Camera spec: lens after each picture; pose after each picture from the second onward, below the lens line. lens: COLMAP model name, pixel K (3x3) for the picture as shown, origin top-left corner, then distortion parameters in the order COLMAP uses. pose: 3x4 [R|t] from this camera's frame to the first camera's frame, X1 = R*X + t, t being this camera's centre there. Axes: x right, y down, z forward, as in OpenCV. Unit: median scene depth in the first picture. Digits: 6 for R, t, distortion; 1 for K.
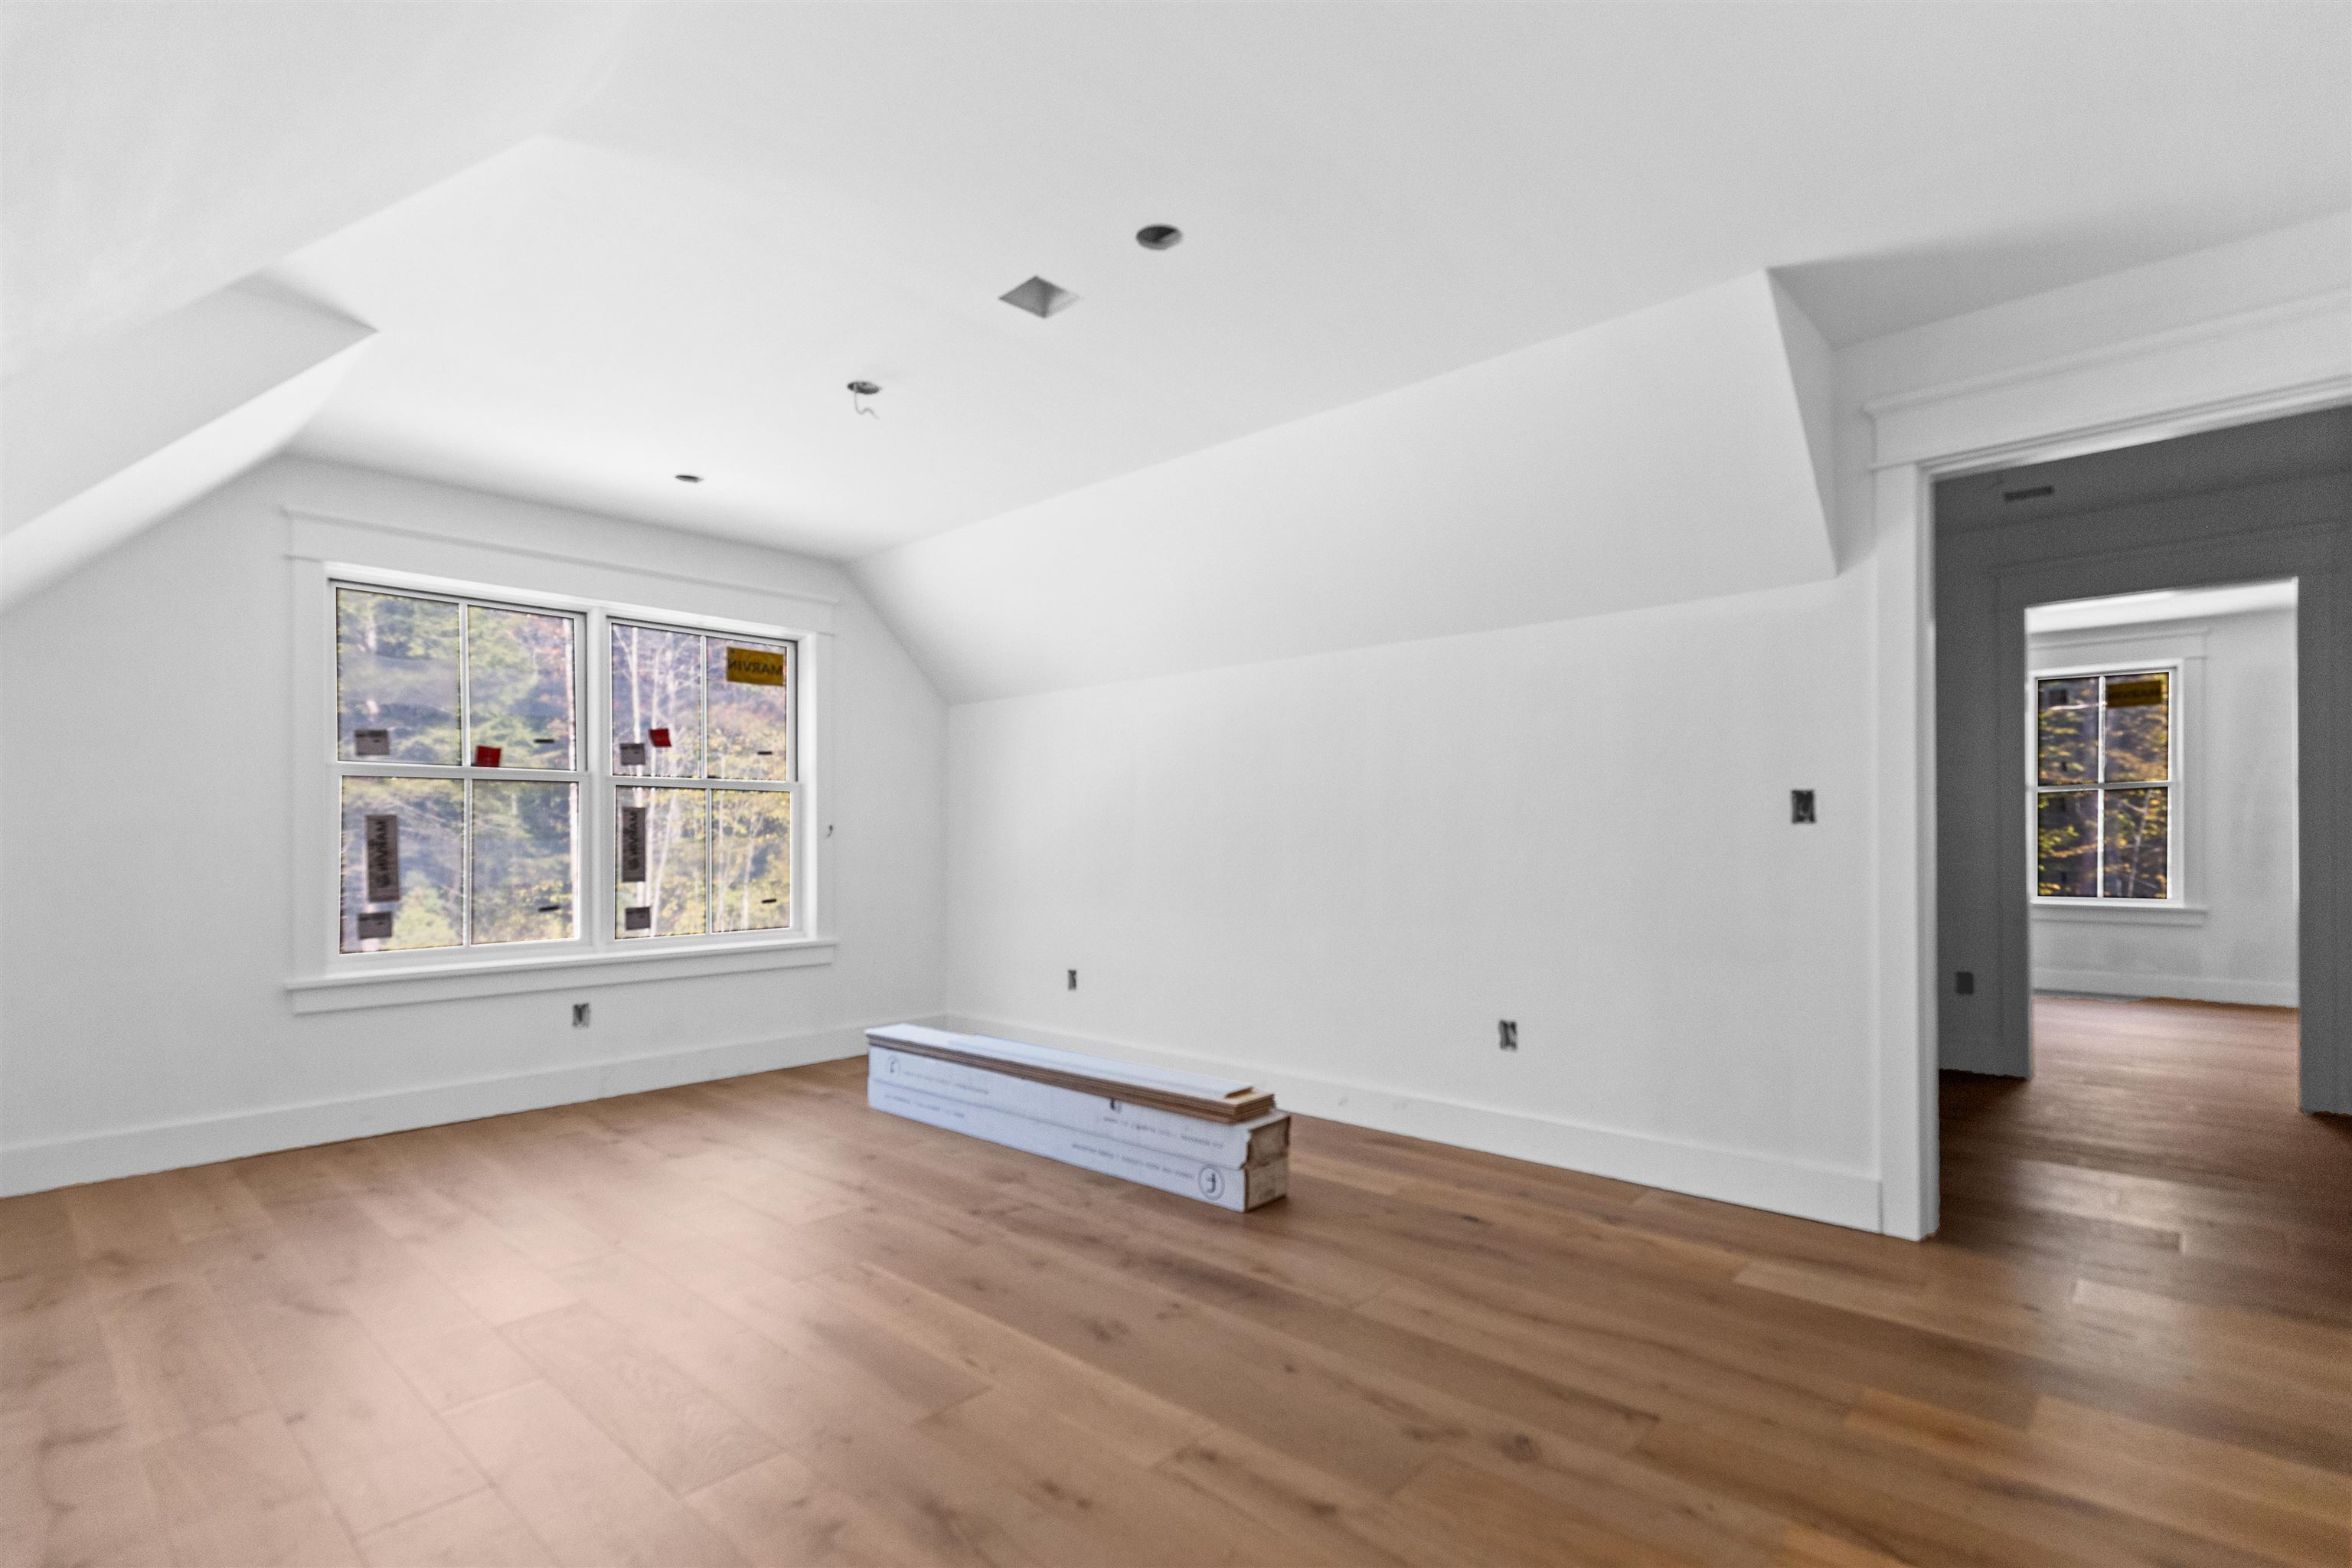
lens RADIAL K [[1108.5, 0, 1177.0], [0, 1108.5, 833.1], [0, 0, 1]] dist [0.001923, 0.000068]
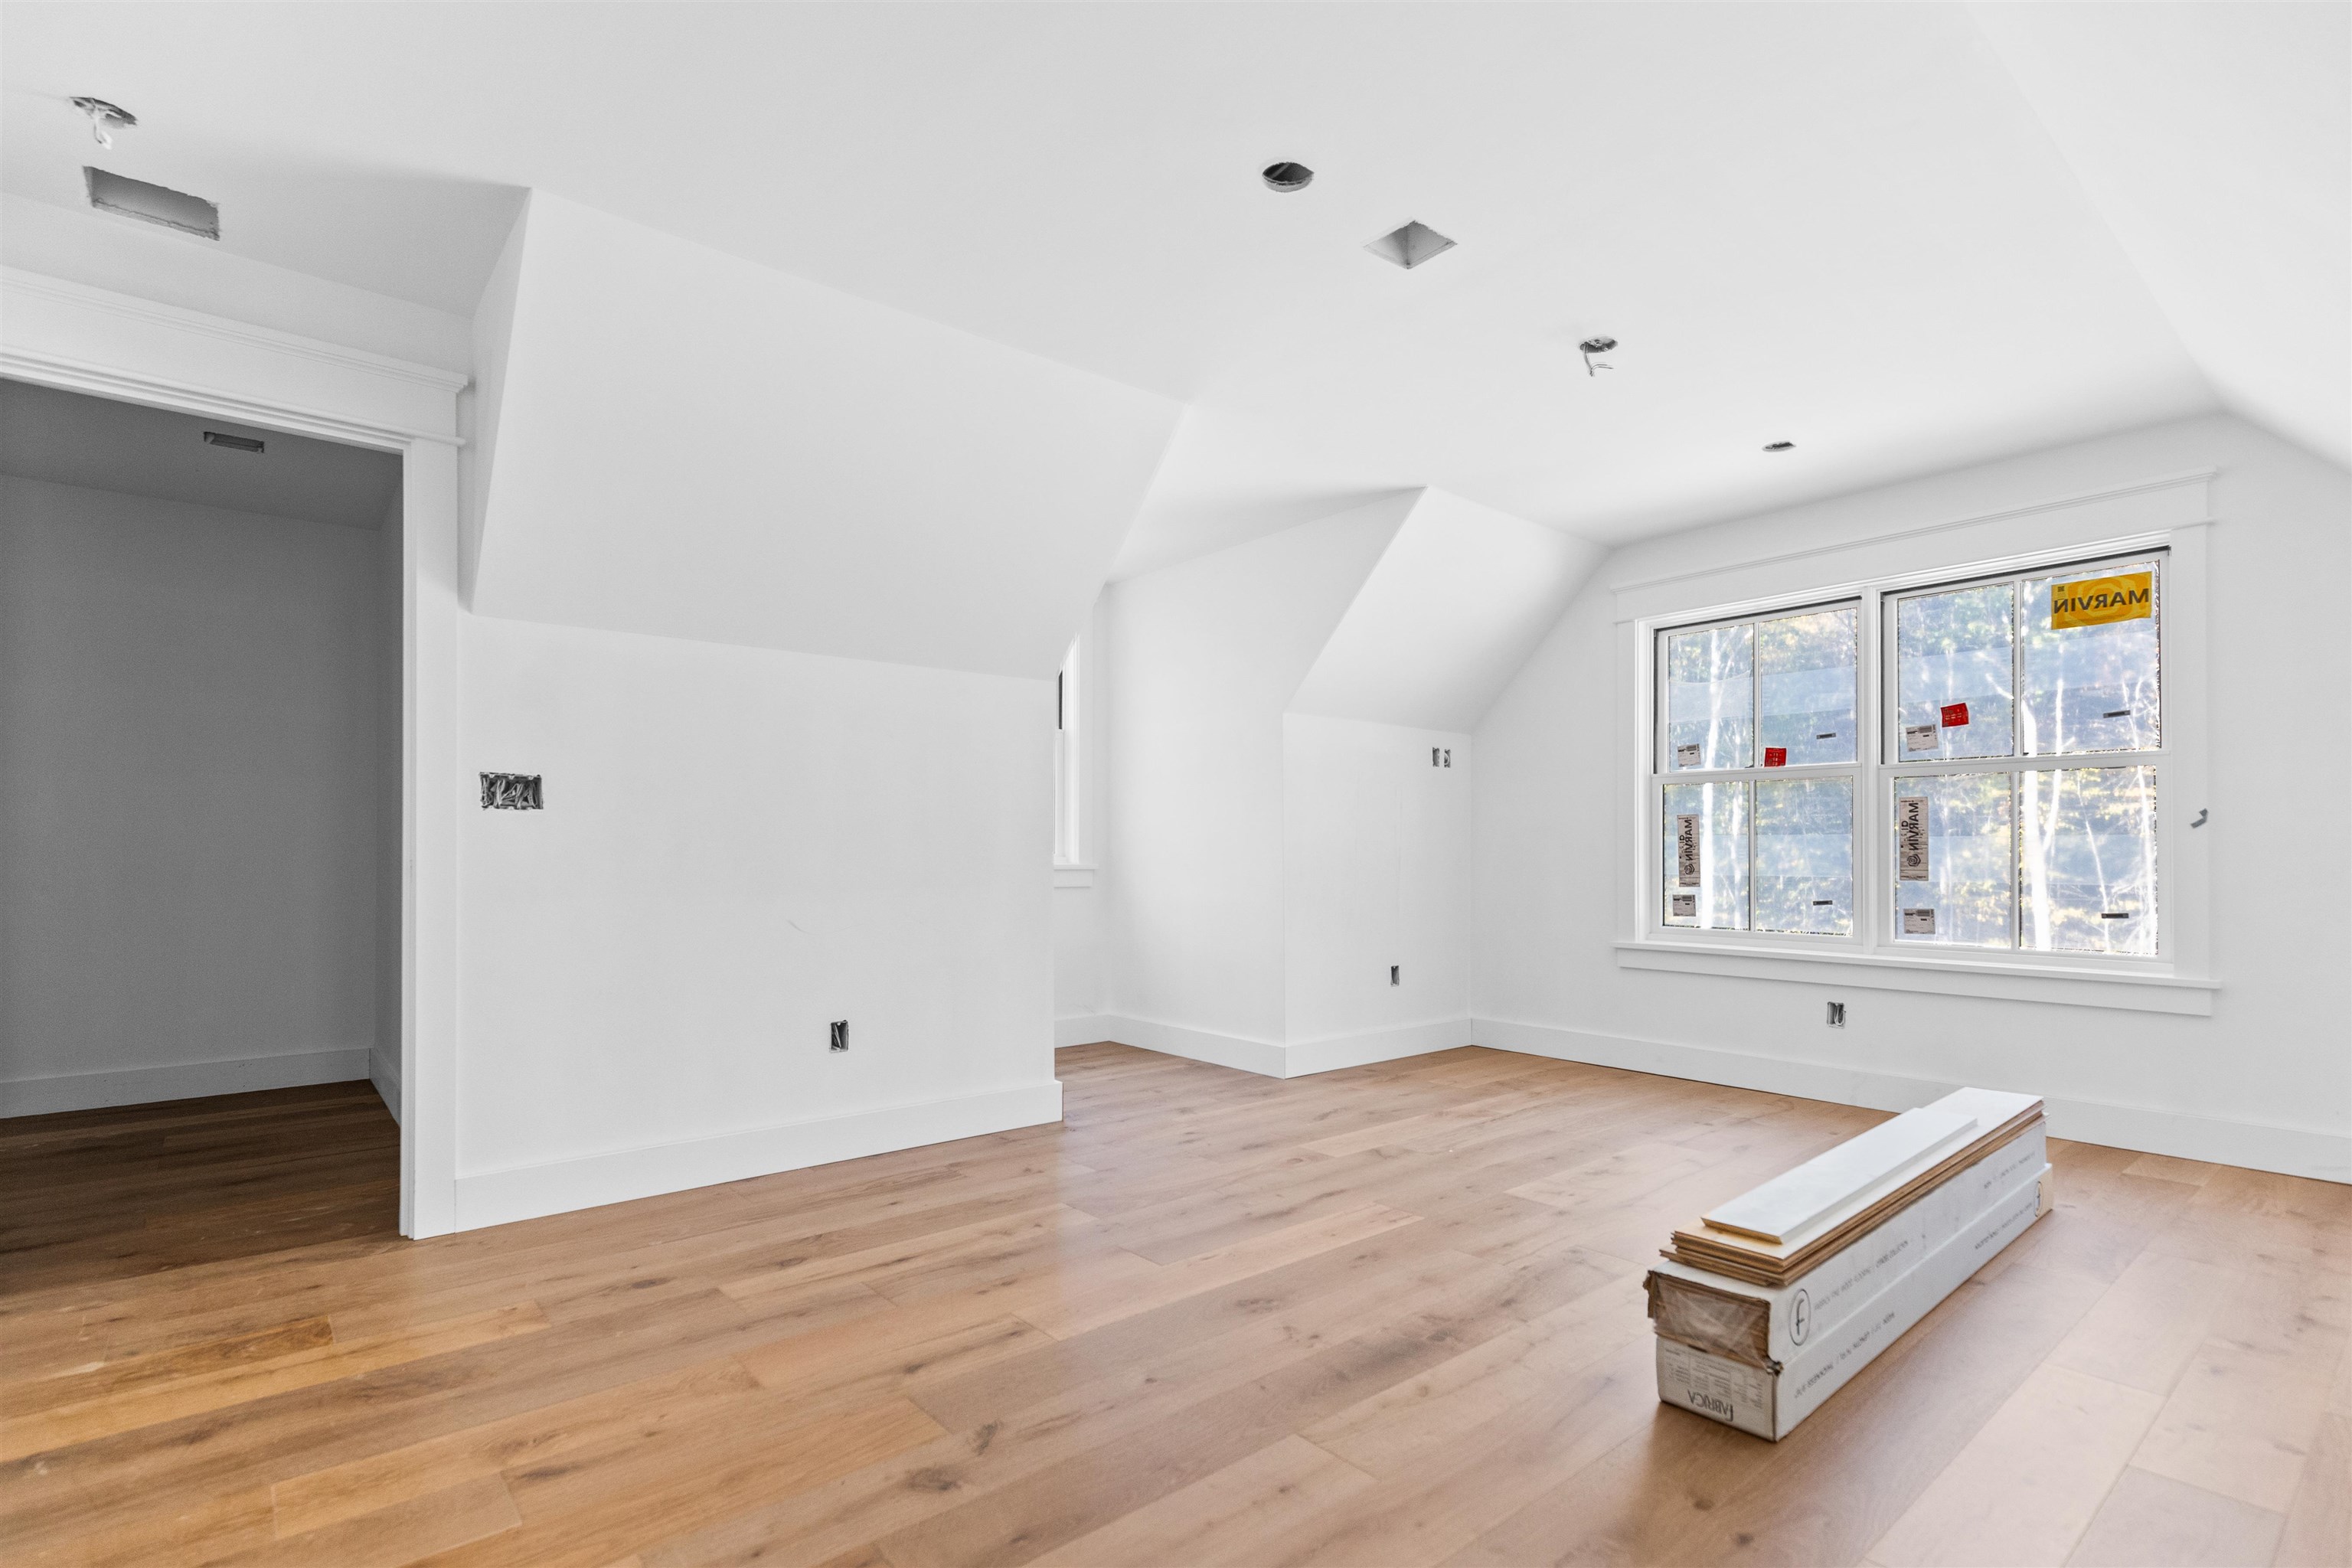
lens RADIAL K [[1098.4, 0, 1178.4], [0, 1098.4, 849.4], [0, 0, 1]] dist [-0.000479, -0.000070]
pose [[-0.114426, 0.003087, -0.993427, 0.532068], [0.003004, 0.999992, 0.002761, 0.016491], [0.993427, -0.002669, -0.114434, 0.589566]]
